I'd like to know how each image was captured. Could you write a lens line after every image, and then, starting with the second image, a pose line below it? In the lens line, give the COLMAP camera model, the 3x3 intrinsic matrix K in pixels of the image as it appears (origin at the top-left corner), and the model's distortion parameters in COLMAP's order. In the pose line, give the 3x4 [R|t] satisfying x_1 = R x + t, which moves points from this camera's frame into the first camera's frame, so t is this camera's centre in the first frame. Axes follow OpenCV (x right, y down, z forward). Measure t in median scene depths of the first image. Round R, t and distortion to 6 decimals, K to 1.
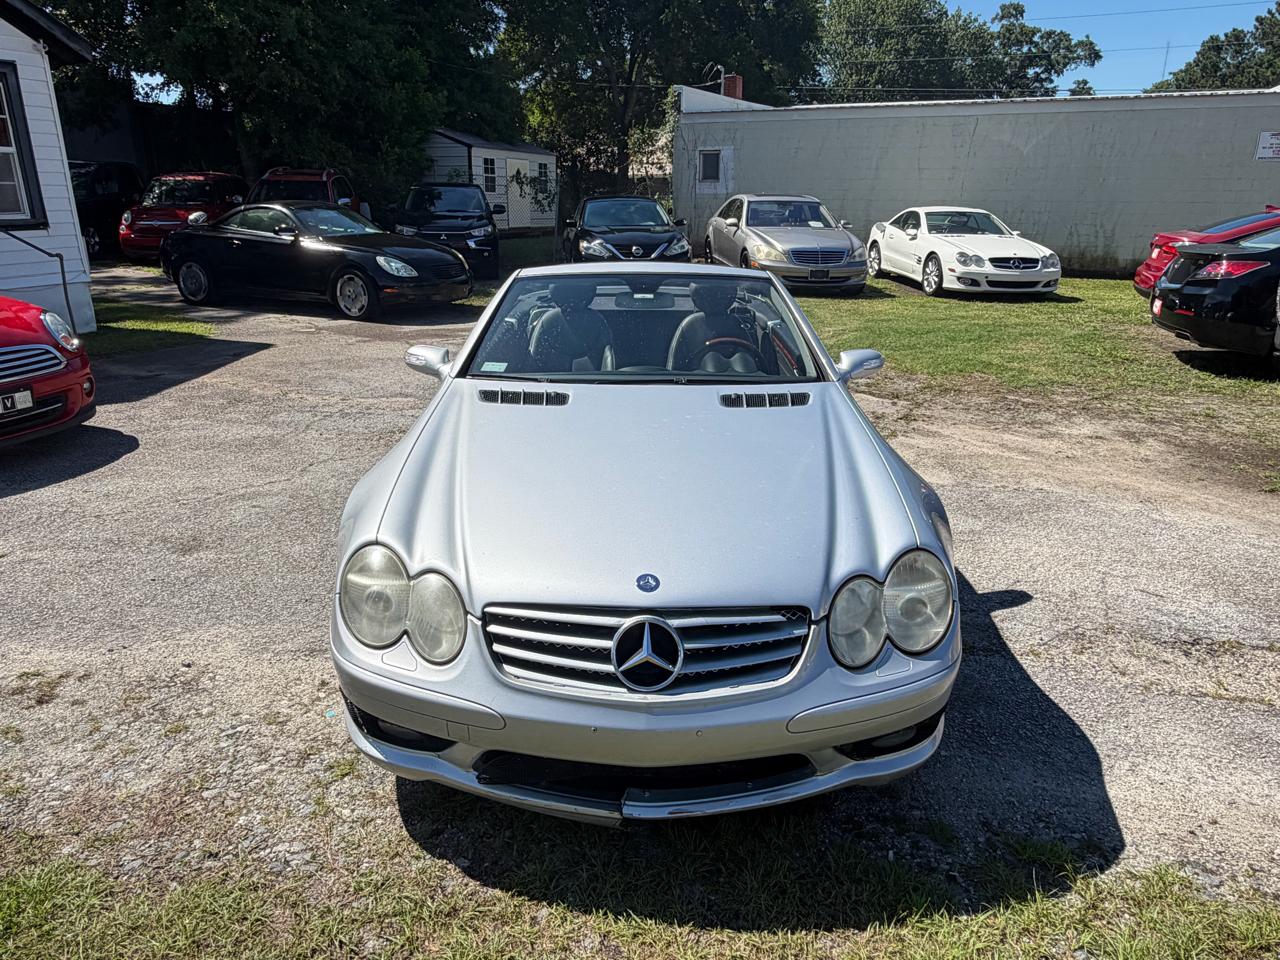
lens RADIAL K [[894.3, 0, 611.5], [0, 894.3, 441.7], [0, 0, 1]] dist [0.008990, -0.004134]
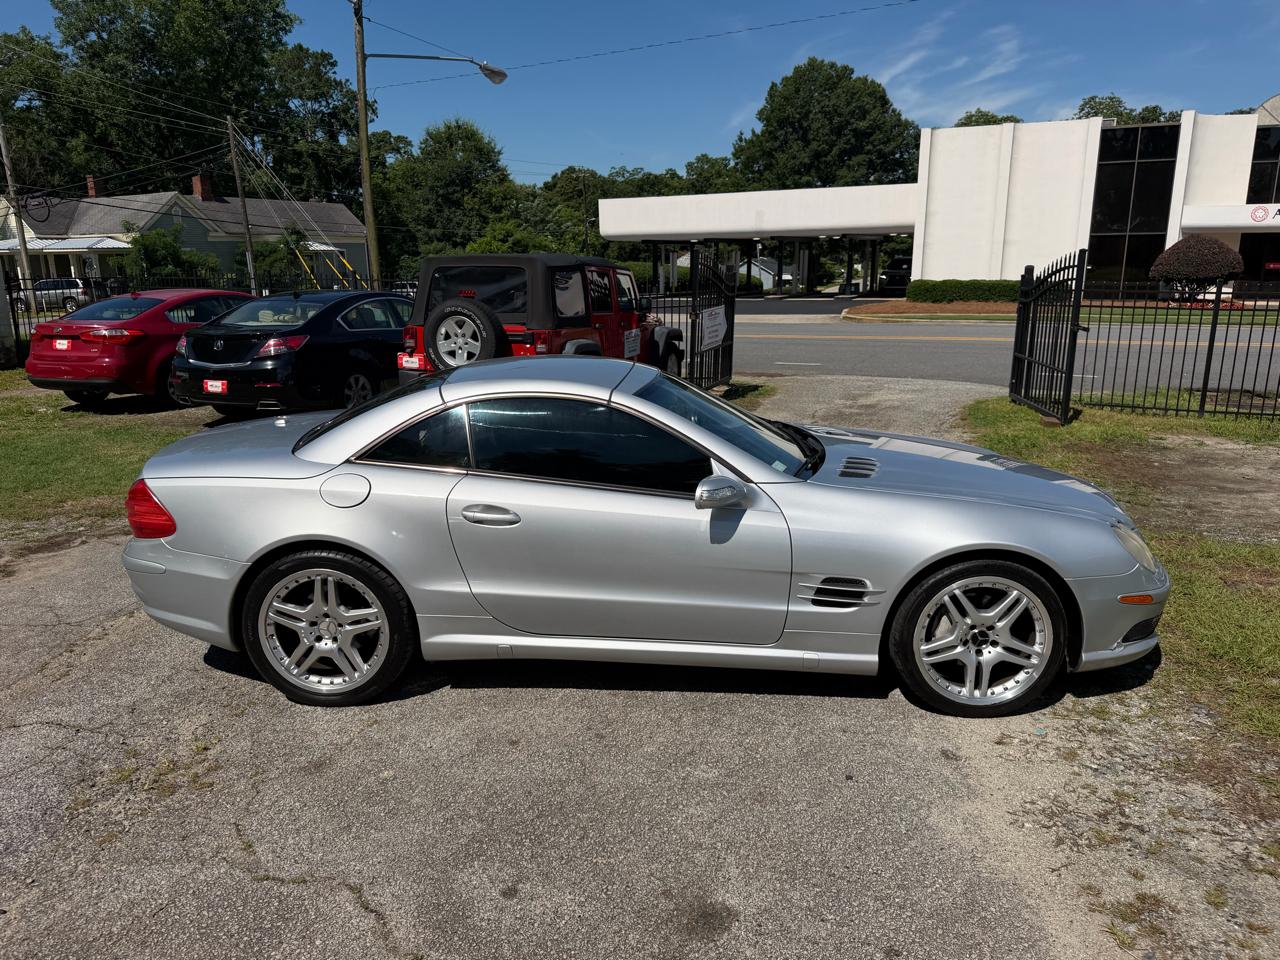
lens RADIAL K [[901.1, 0, 645.4], [0, 901.1, 480.8], [0, 0, 1]] dist [0.038311, -0.057018]
pose [[0.027591, -0.241707, 0.969957, -0.283824], [0.285548, 0.931800, 0.224076, -0.085784], [-0.957967, 0.270787, 0.094729, 0.259804]]
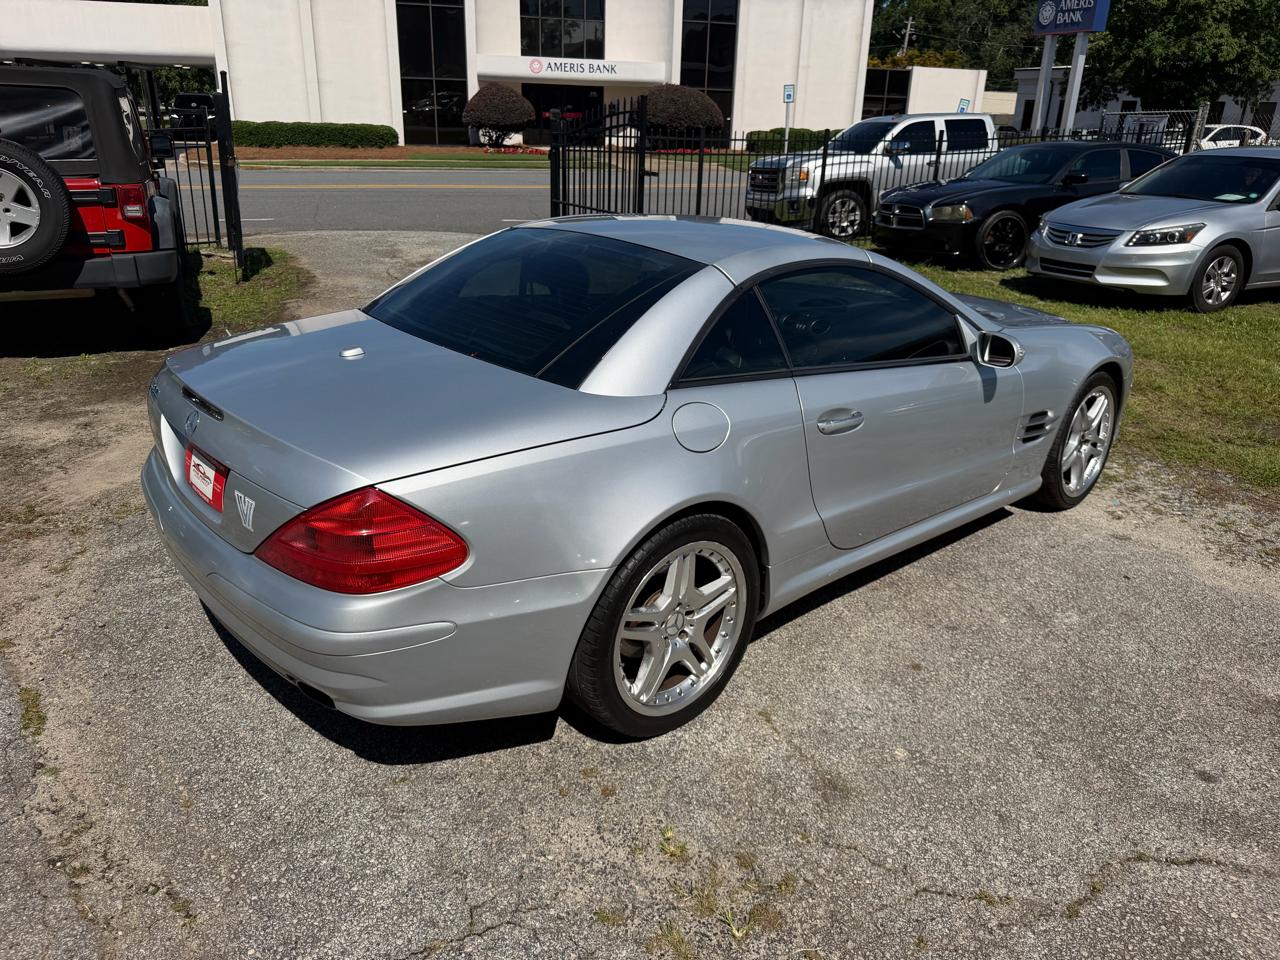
lens RADIAL K [[904.4, 0, 640.0], [0, 904.4, 480.0], [0, 0, 1]] dist [-0.004042, -0.006688]
pose [[-0.678967, -0.300391, 0.669903, -0.154712], [0.173515, 0.820957, 0.543988, -0.137330], [-0.713370, 0.485588, -0.505280, 0.462630]]
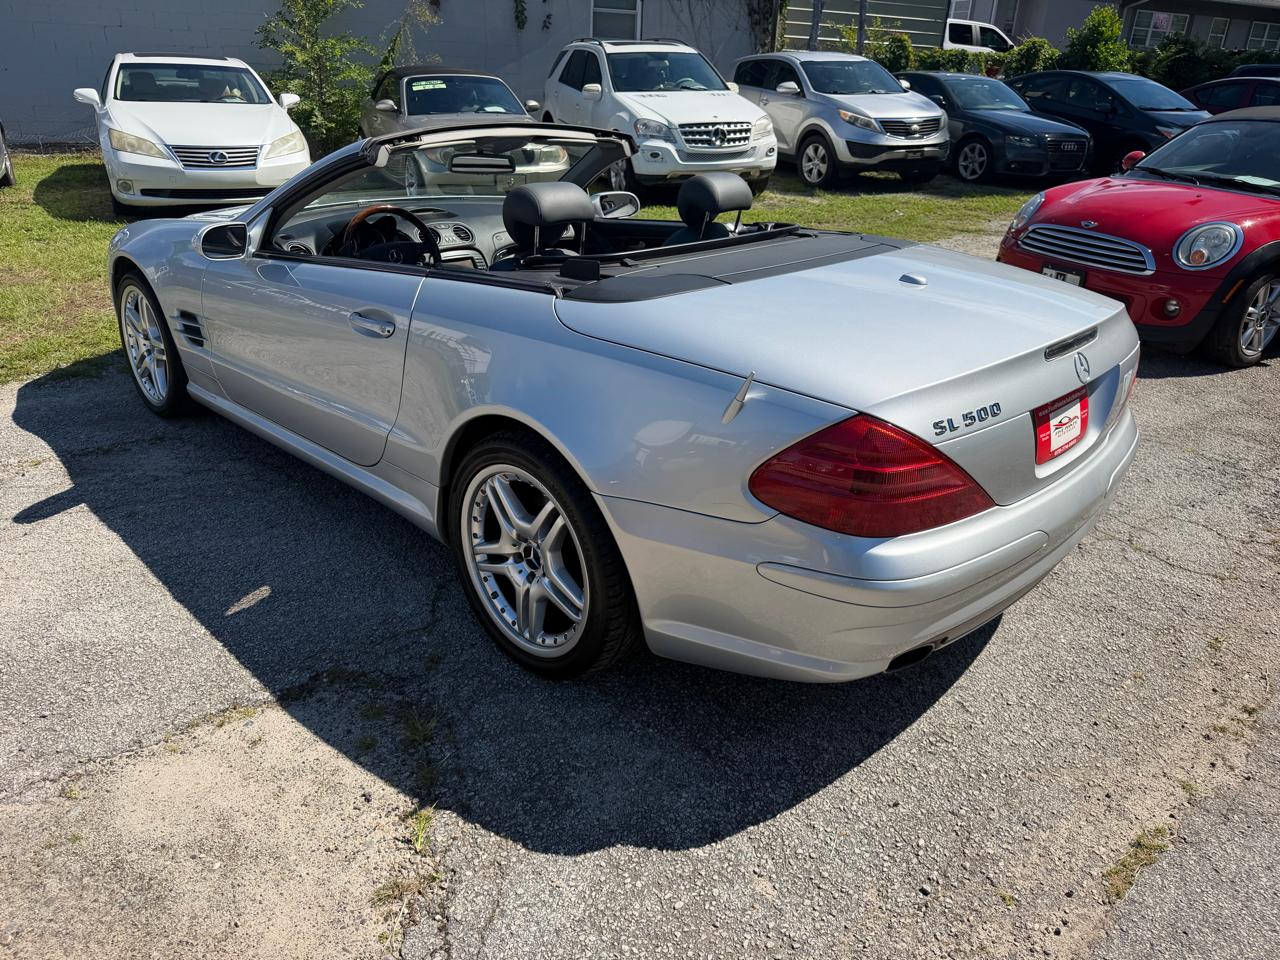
lens RADIAL K [[904.4, 0, 640.0], [0, 904.4, 480.0], [0, 0, 1]] dist [-0.004042, -0.006688]
pose [[-0.683928, 0.263325, -0.680370, 0.164919], [-0.245287, 0.795299, 0.554376, -0.119632], [0.687079, 0.546039, -0.479337, 0.463932]]
